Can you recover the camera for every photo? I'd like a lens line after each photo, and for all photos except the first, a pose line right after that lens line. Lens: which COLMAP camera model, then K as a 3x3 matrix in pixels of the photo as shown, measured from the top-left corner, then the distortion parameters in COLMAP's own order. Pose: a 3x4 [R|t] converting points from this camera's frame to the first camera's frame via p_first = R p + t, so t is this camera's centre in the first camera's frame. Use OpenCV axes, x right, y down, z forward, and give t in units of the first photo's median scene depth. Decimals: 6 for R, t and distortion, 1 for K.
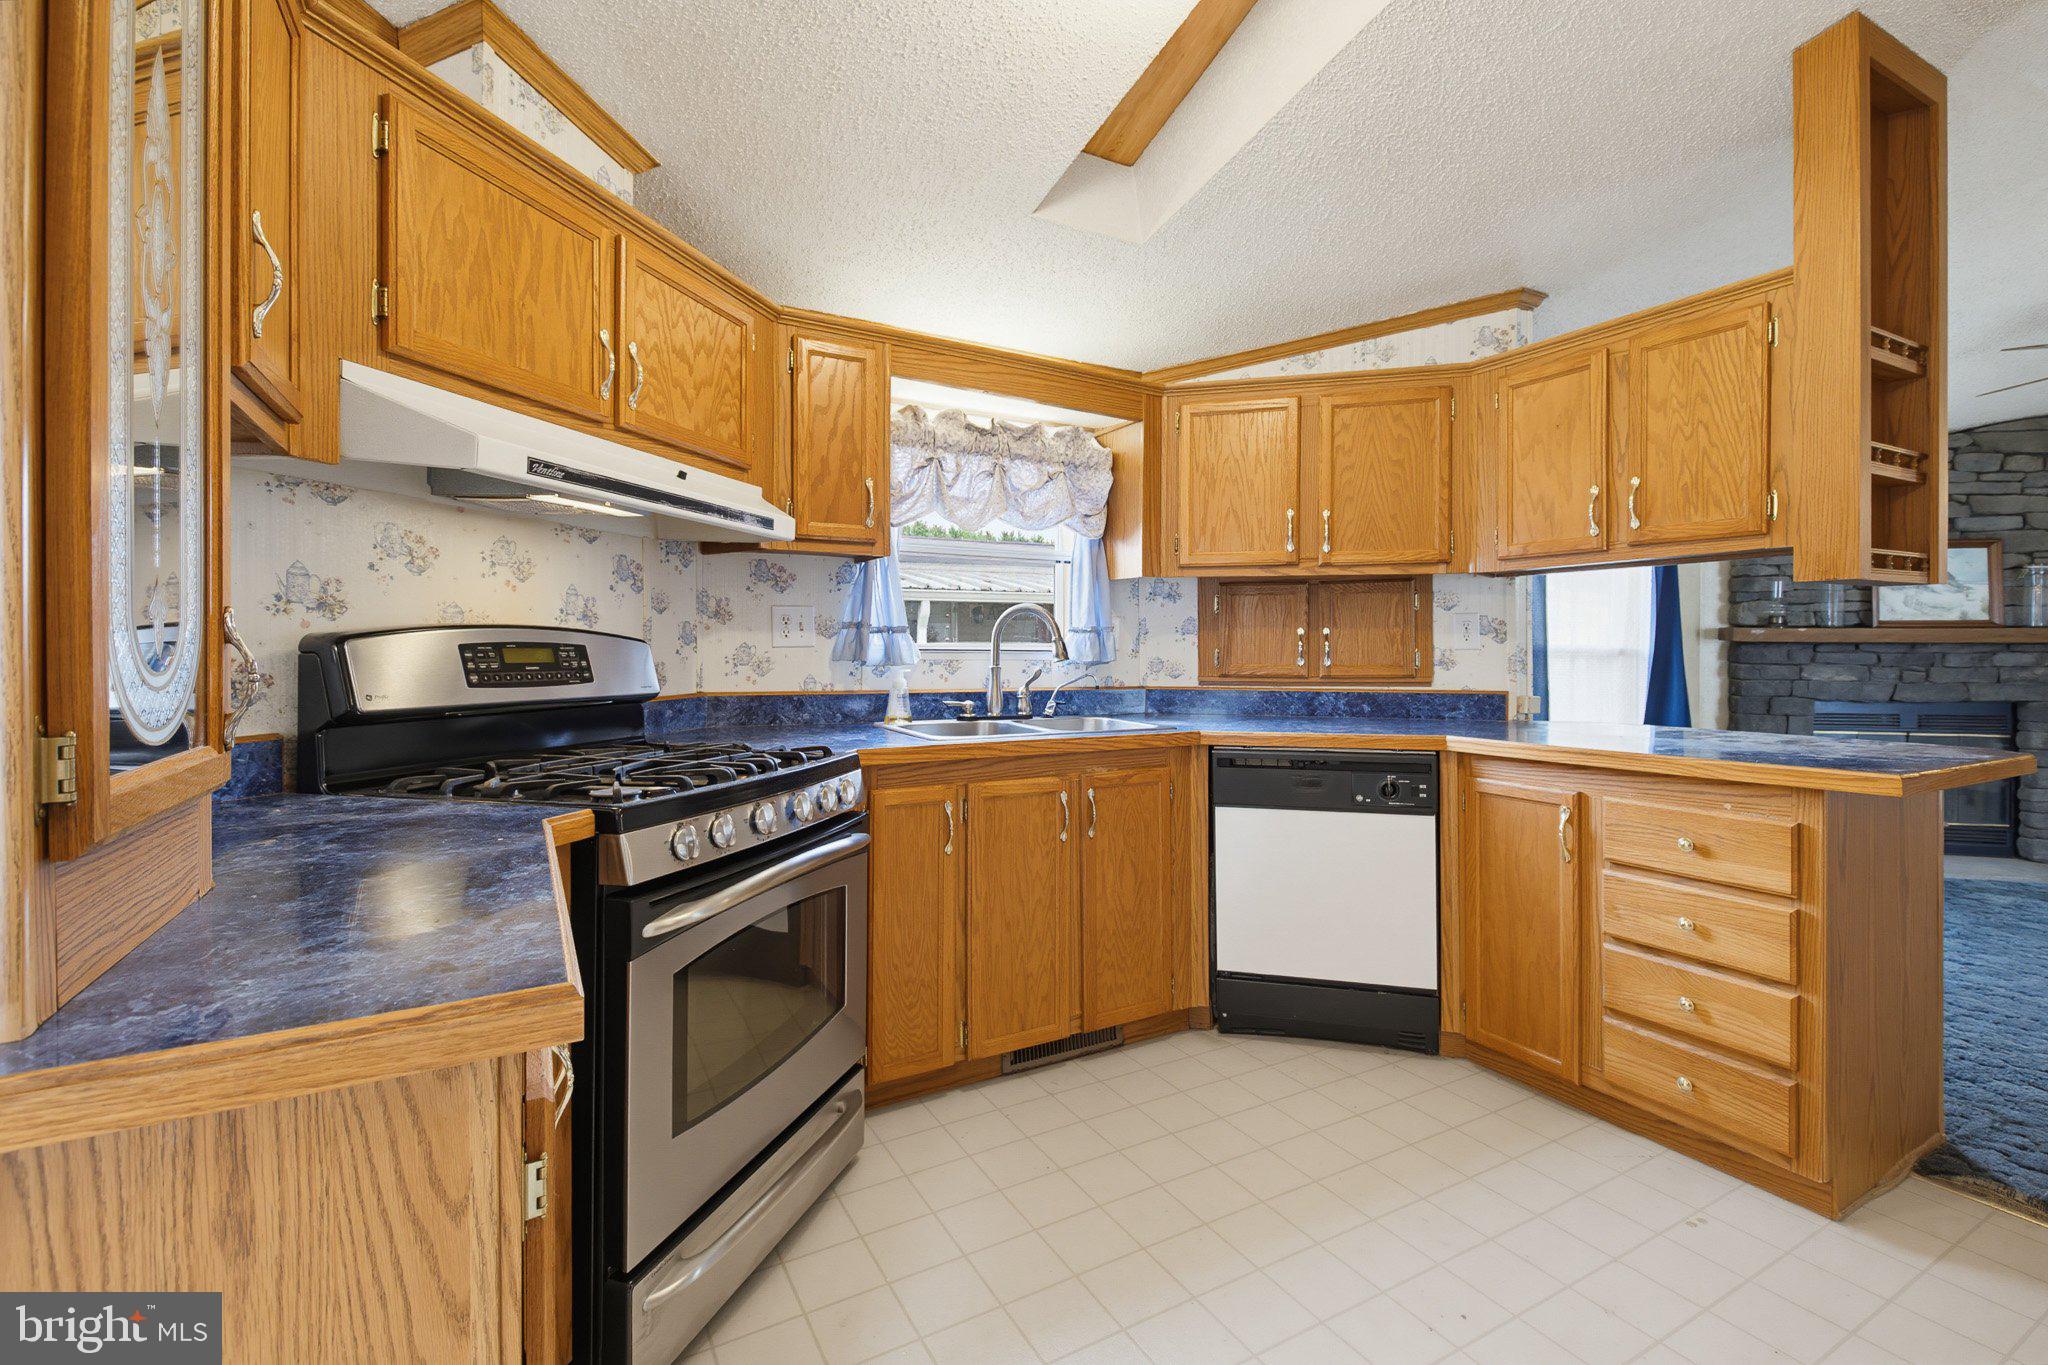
lens RADIAL K [[933.2, 0, 1033.0], [0, 933.2, 649.5], [0, 0, 1]] dist [0.019548, -0.013374]
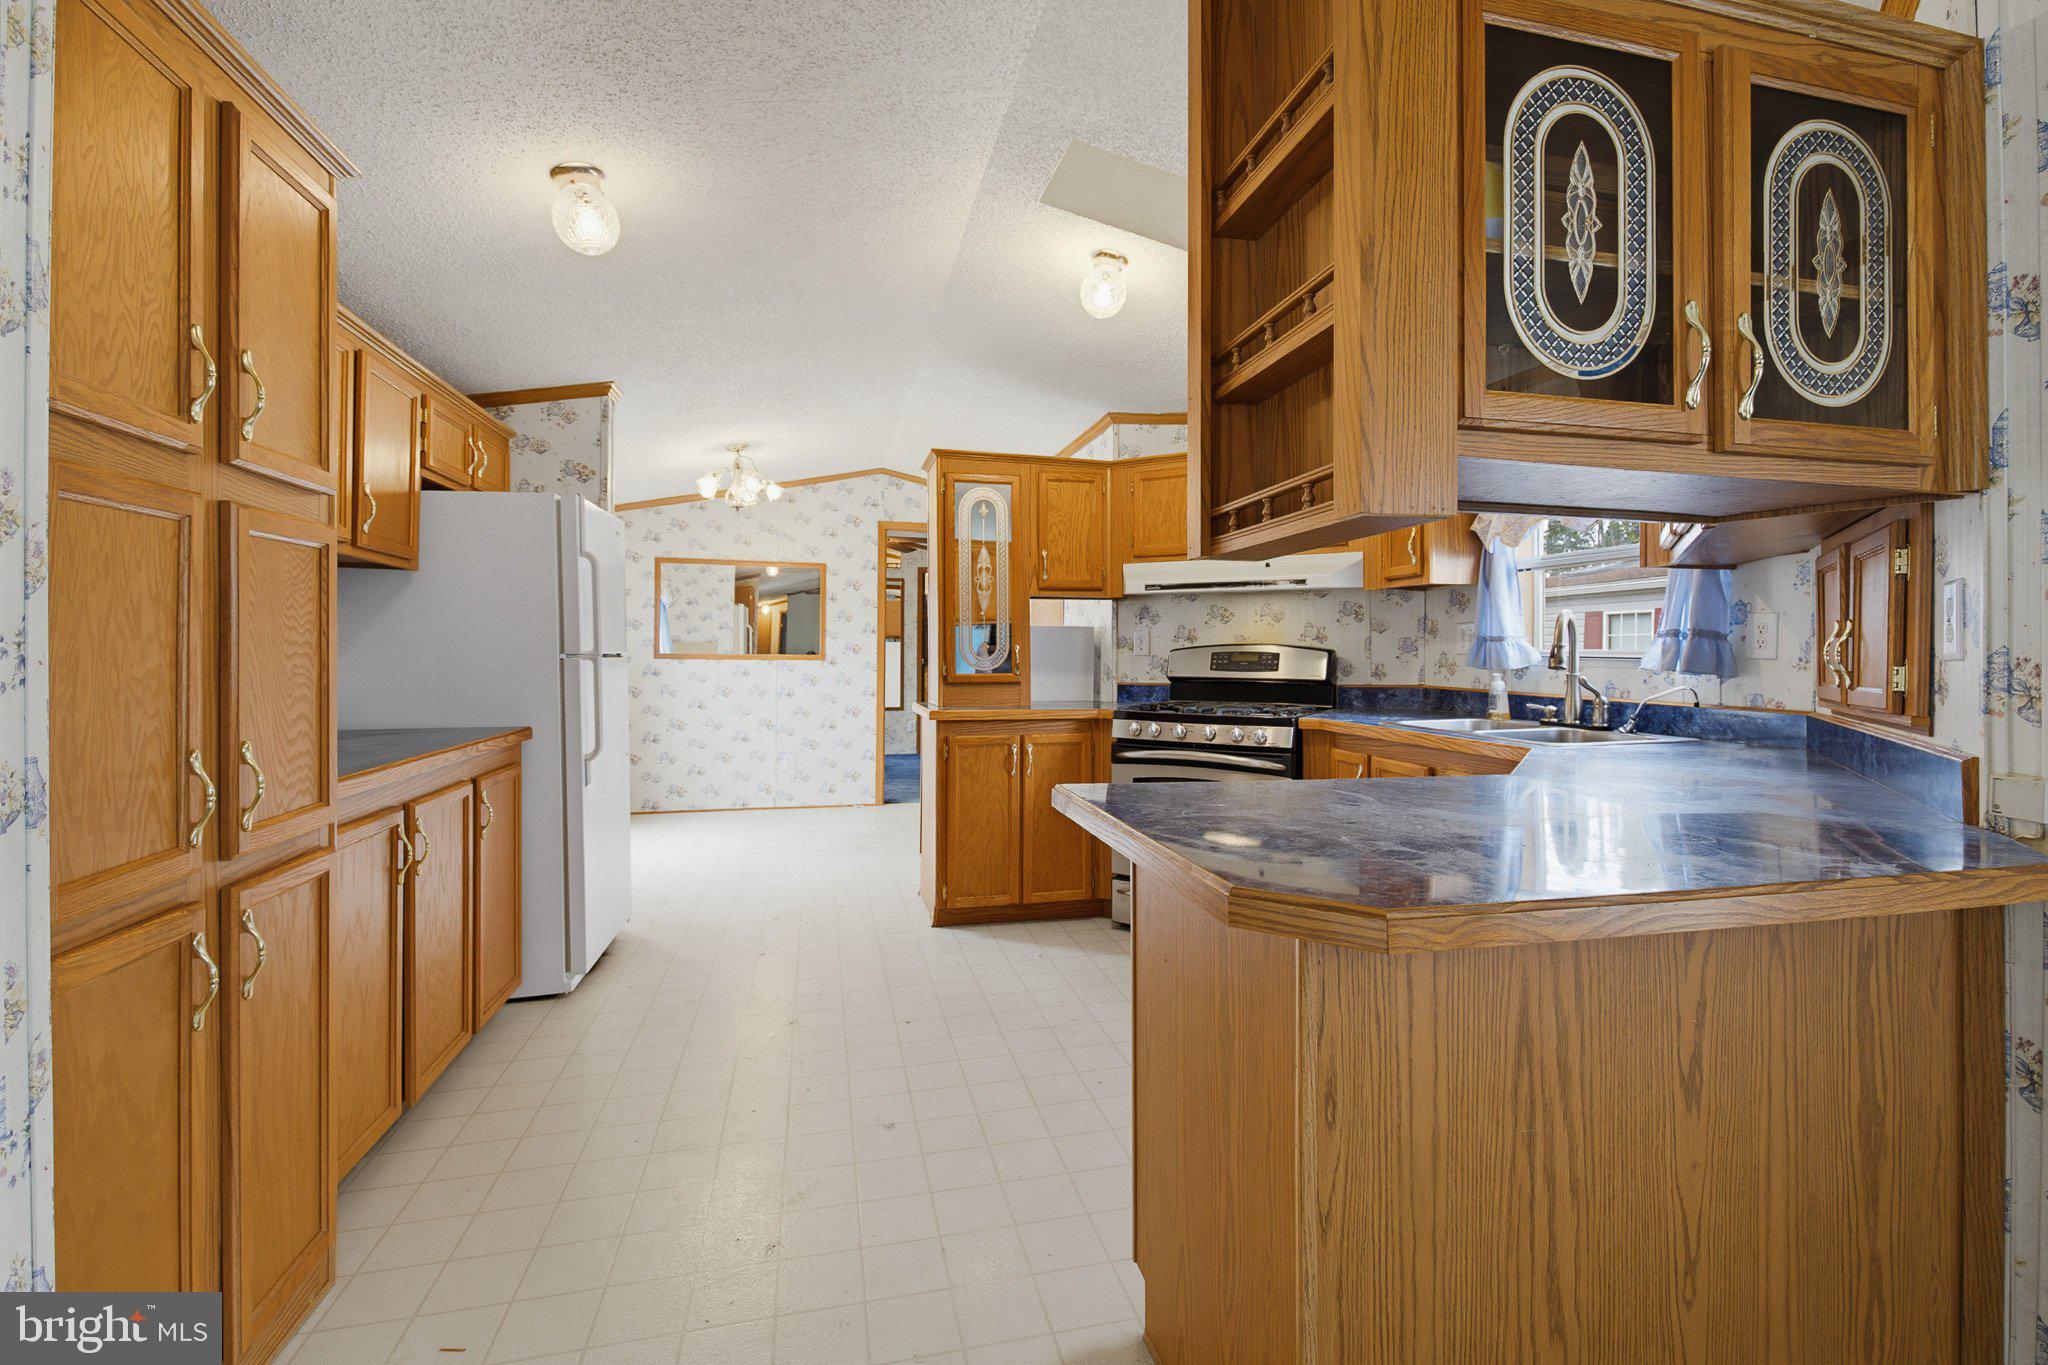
lens RADIAL K [[933.2, 0, 1019.3], [0, 933.2, 650.1], [0, 0, 1]] dist [0.019548, -0.013374]
pose [[-0.304070, -0.003079, -0.952645, 1.234348], [-0.002905, 0.999993, -0.002305, -0.003643], [0.952645, 0.002066, -0.304077, 0.839566]]
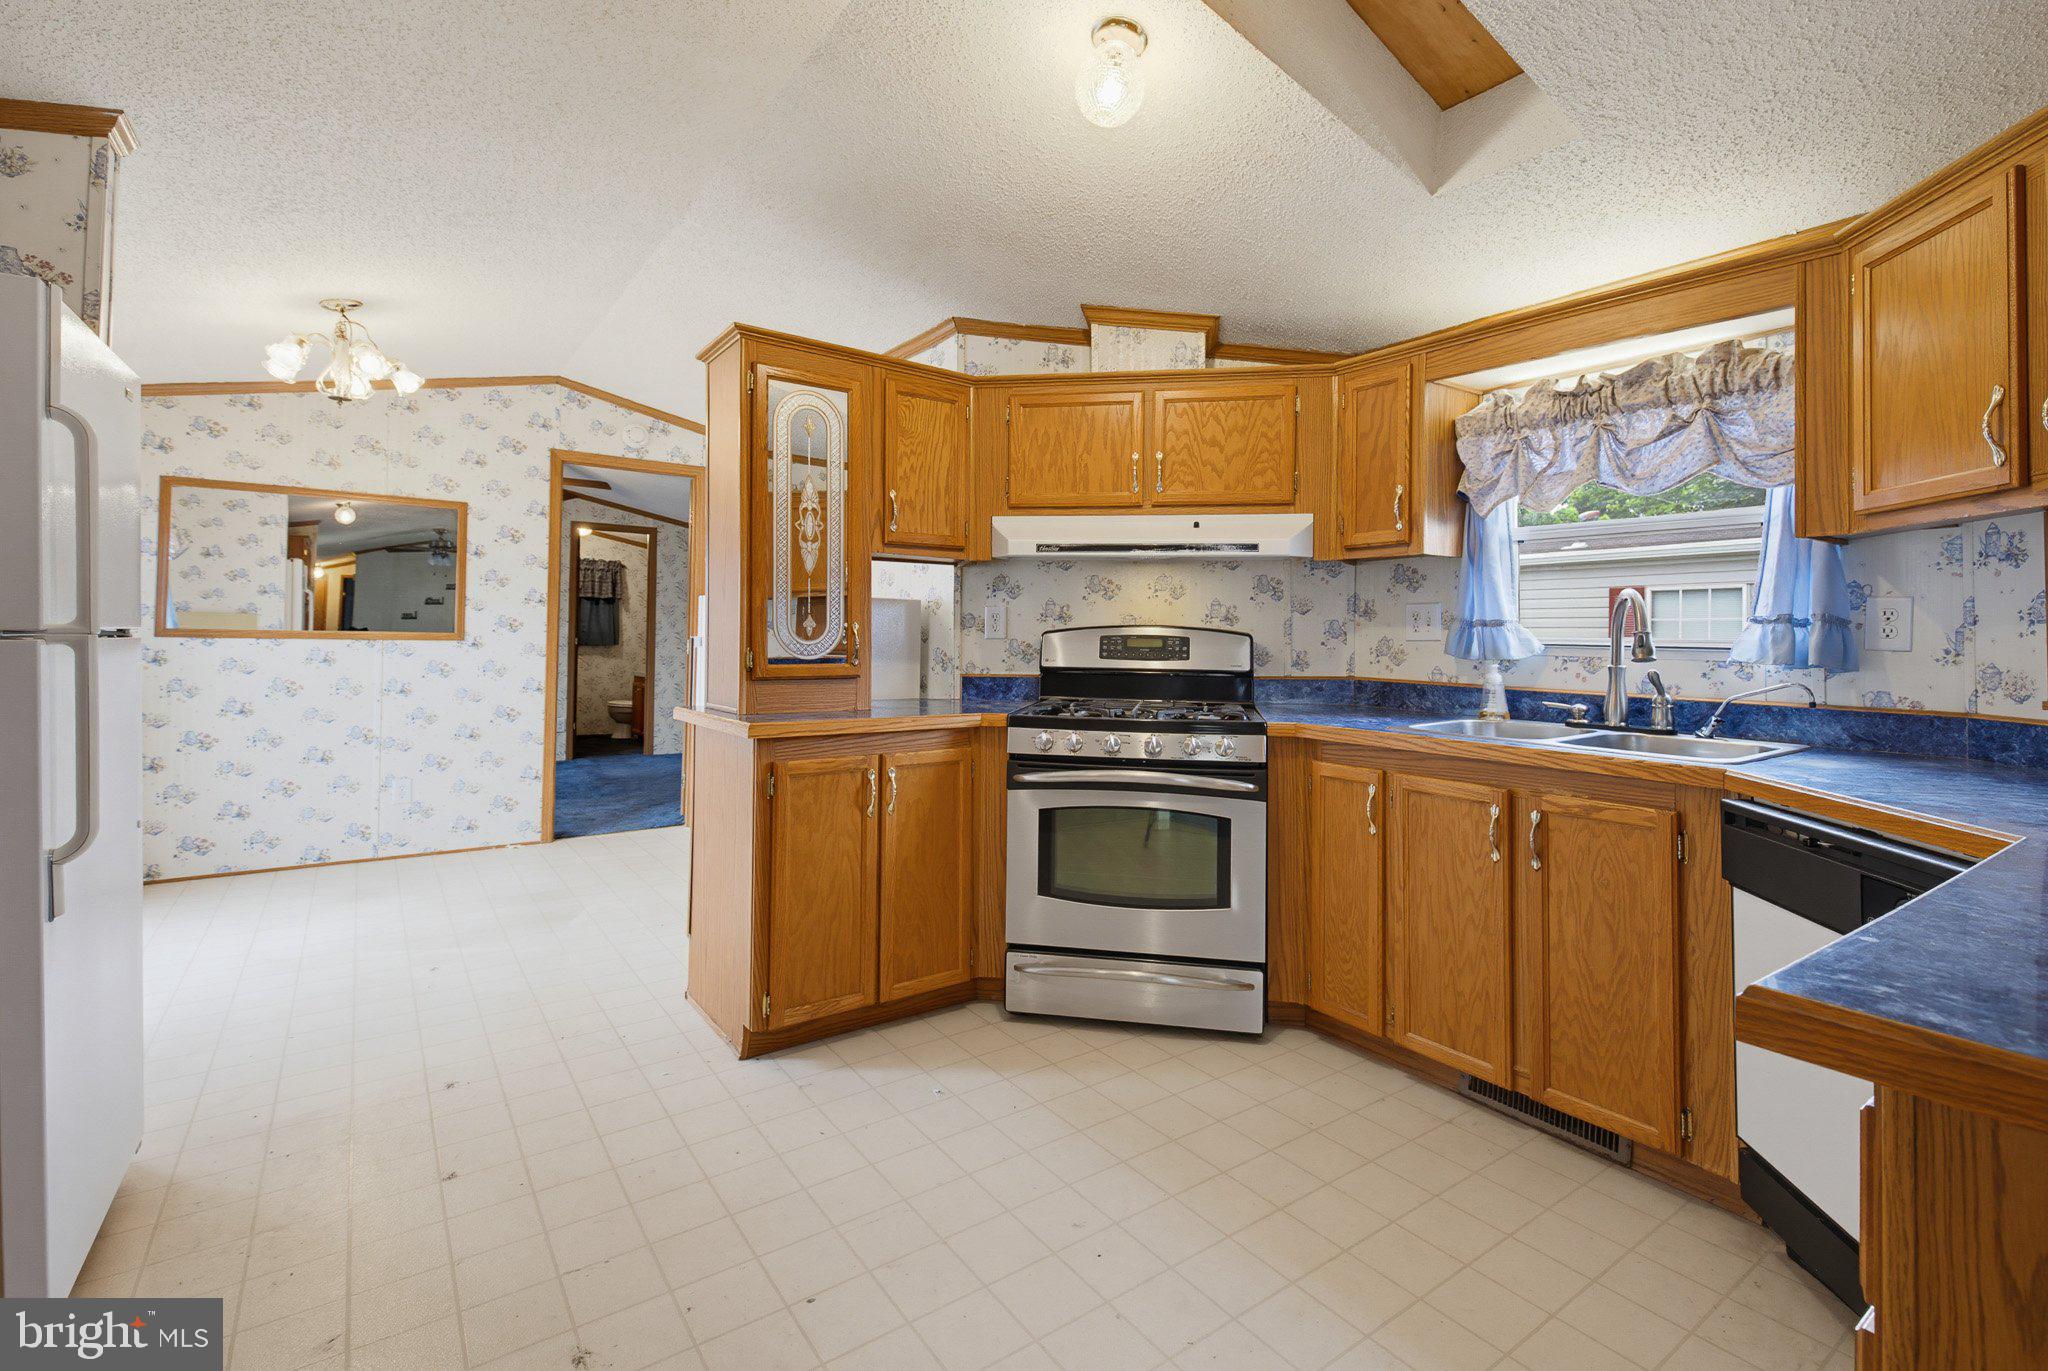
lens RADIAL K [[933.2, 0, 1030.6], [0, 933.2, 625.4], [0, 0, 1]] dist [0.019548, -0.013374]
pose [[0.094862, -0.009518, -0.995445, 0.840673], [-0.011880, 0.999872, -0.010693, -0.003570], [0.995420, 0.012840, 0.094737, 0.452590]]
